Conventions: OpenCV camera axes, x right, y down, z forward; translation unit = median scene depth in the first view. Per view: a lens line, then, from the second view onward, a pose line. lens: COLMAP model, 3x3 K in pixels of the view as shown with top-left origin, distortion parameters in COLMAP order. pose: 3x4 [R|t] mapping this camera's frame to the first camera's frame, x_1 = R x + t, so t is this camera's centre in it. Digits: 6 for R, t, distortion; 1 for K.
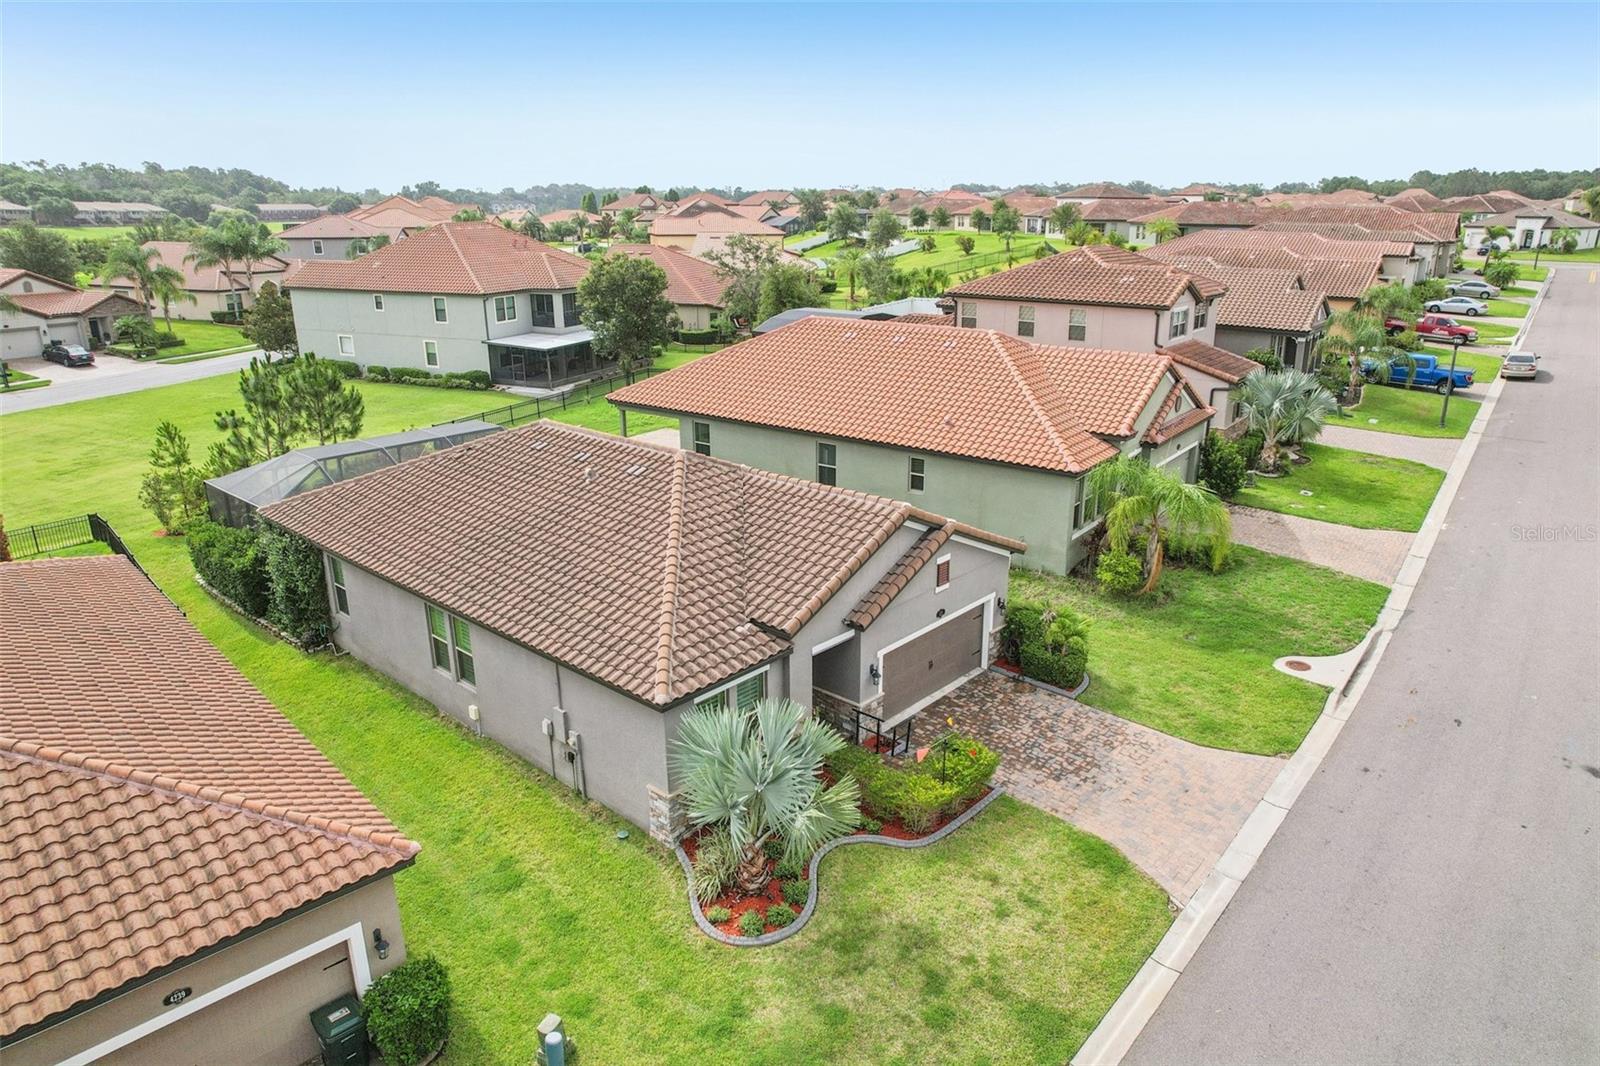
lens RADIAL K [[1024.7, 0, 767.5], [0, 1024.7, 534.3], [0, 0, 1]] dist [-0.100894, 0.134345]
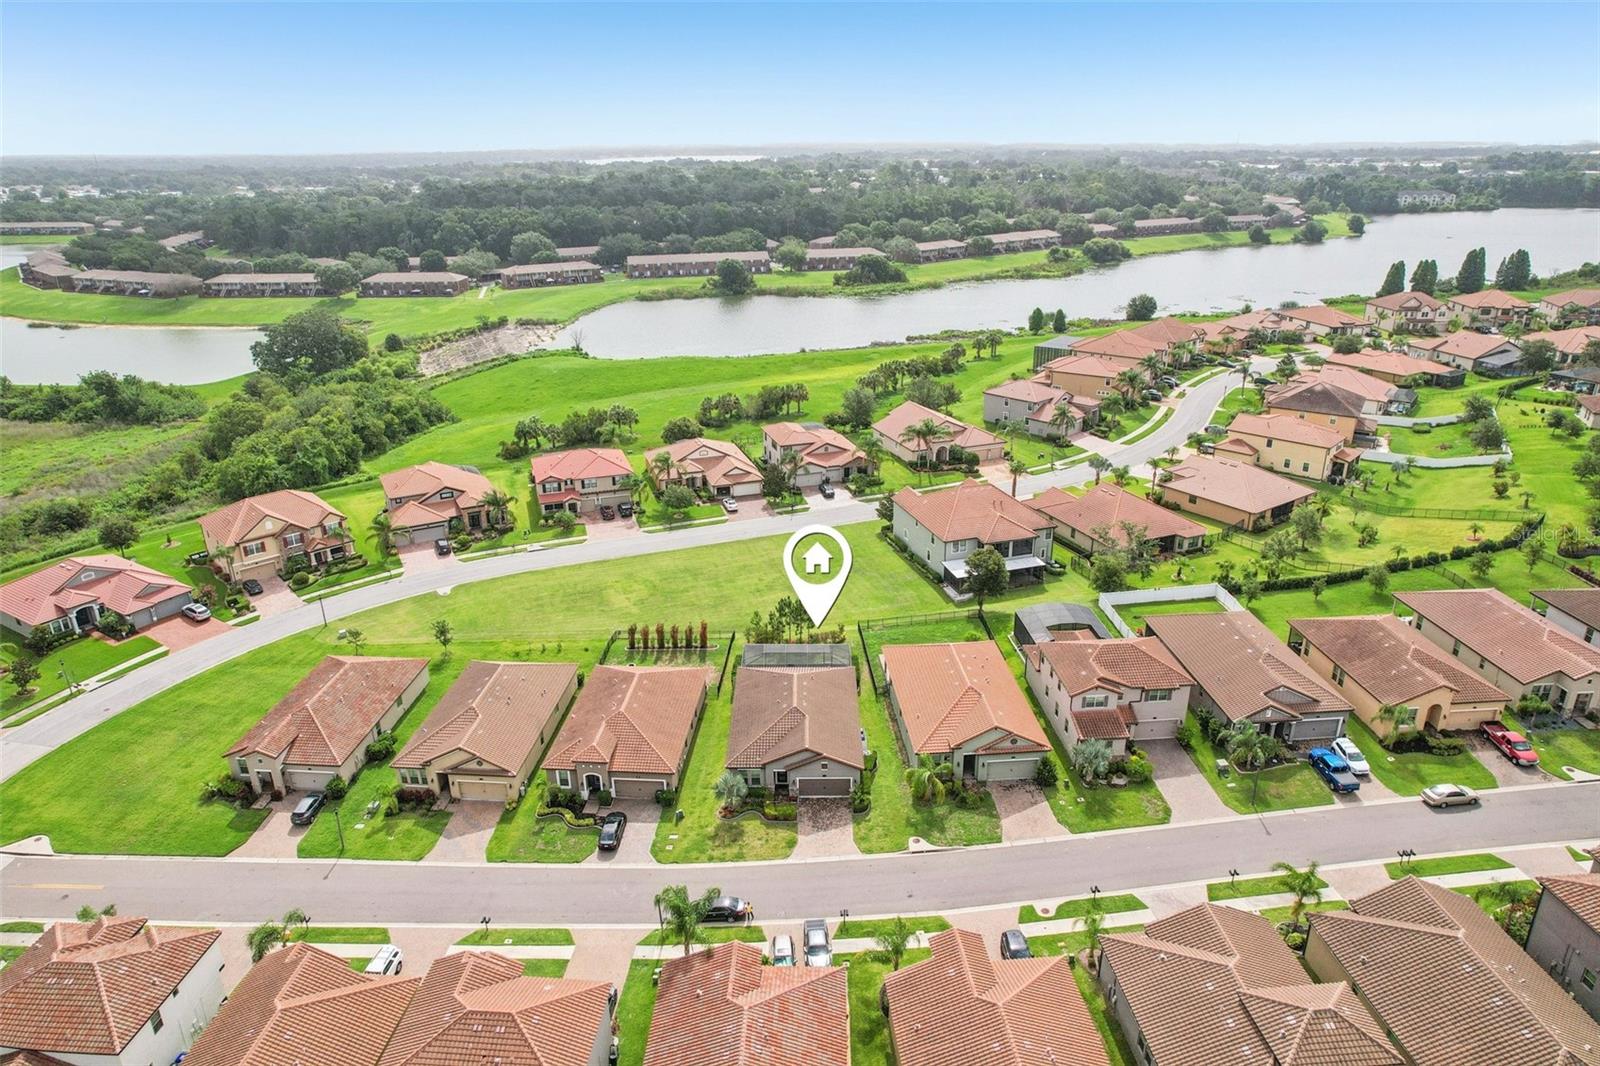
lens RADIAL K [[994.0, 0, 807.9], [0, 994.0, 530.0], [0, 0, 1]] dist [-0.074390, 0.063502]
pose [[0.672553, 0.267447, -0.690032, 2.272625], [-0.216652, 0.962718, 0.161973, -1.294757], [0.707626, 0.040562, 0.705422, -1.539446]]
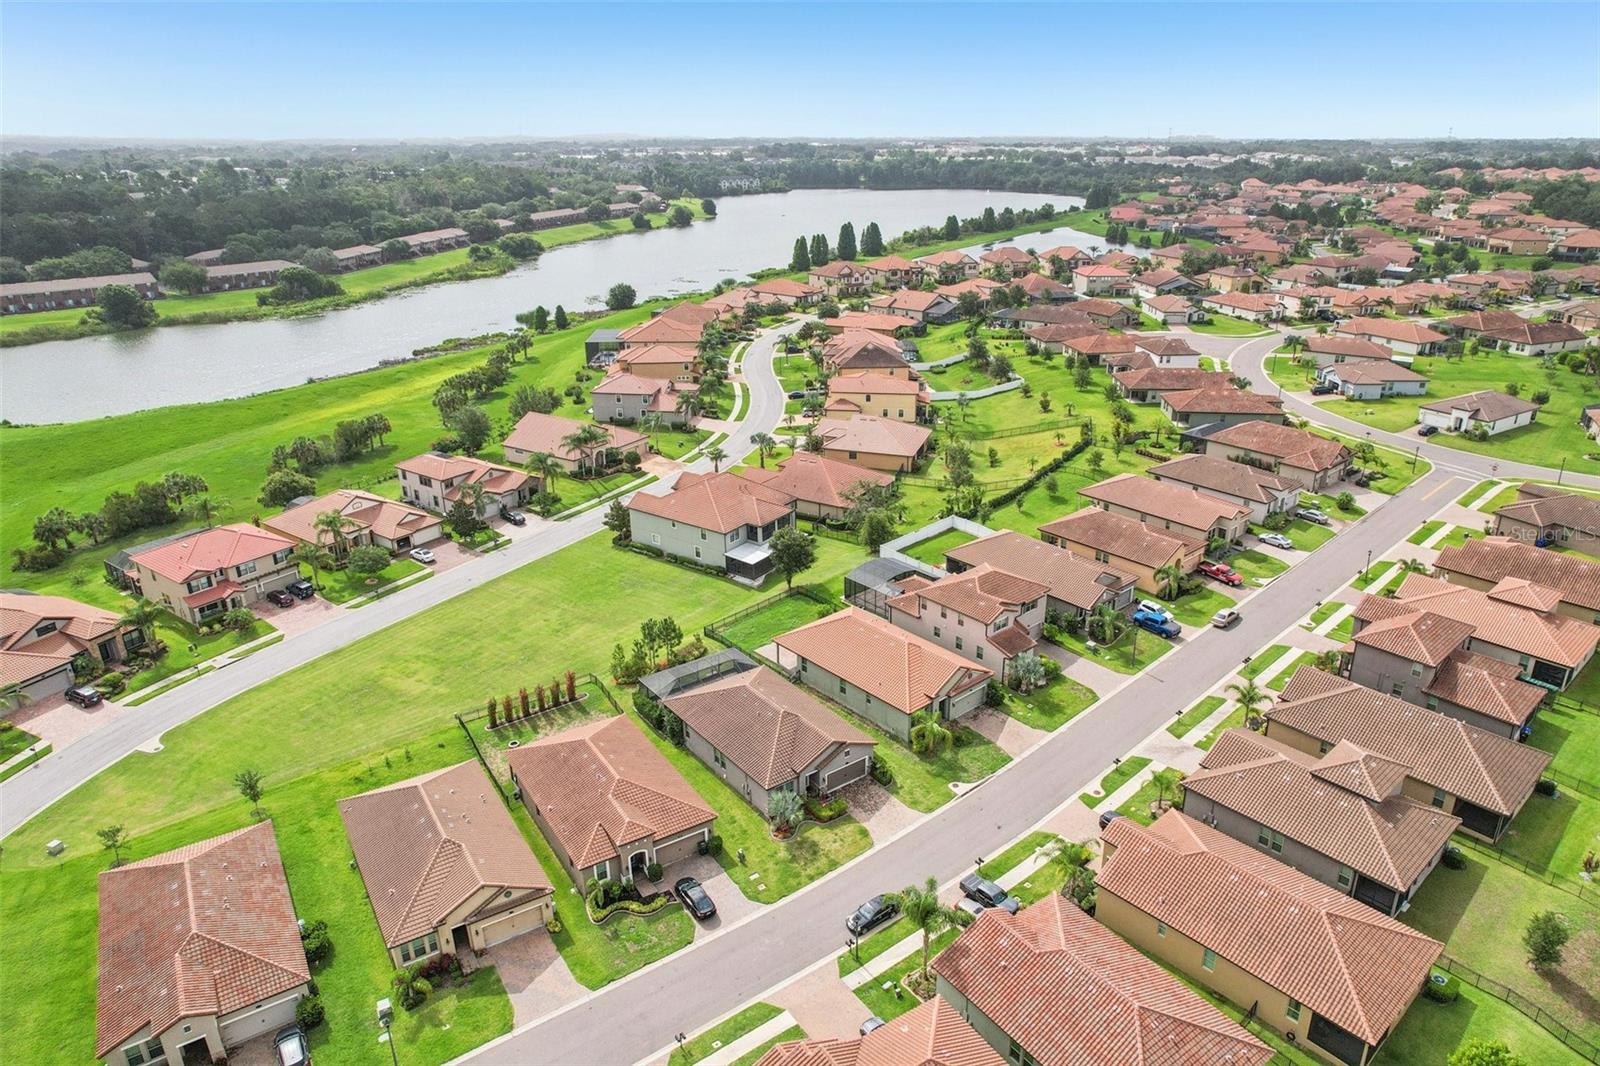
lens RADIAL K [[1013.5, 0, 785.9], [0, 1013.5, 534.1], [0, 0, 1]] dist [-0.073781, 0.071410]
pose [[0.981957, 0.072292, -0.174739, 0.516012], [-0.059228, 0.995124, 0.078863, -1.001582], [0.179588, -0.067091, 0.981451, -2.527951]]
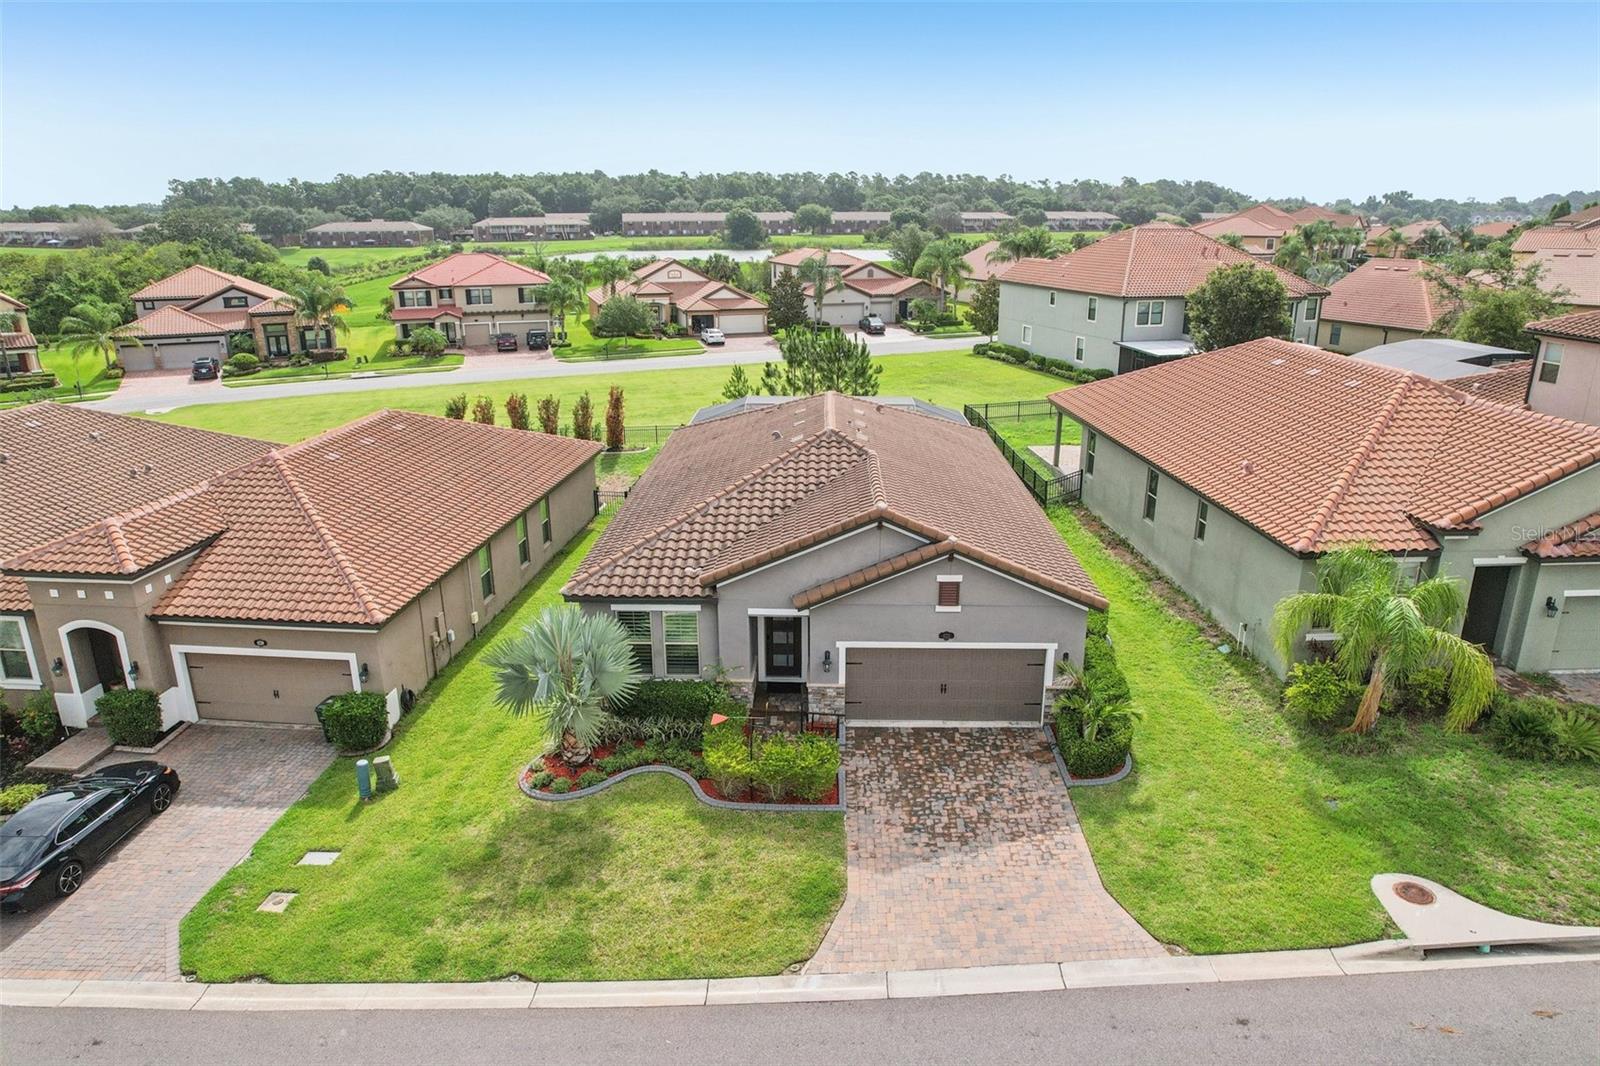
lens RADIAL K [[994.0, 0, 807.9], [0, 994.0, 530.0], [0, 0, 1]] dist [-0.074390, 0.063502]
pose [[0.657257, 0.227445, -0.718528, 0.696172], [-0.230547, 0.968350, 0.095637, -0.072631], [0.717539, 0.102796, 0.688891, 0.257818]]
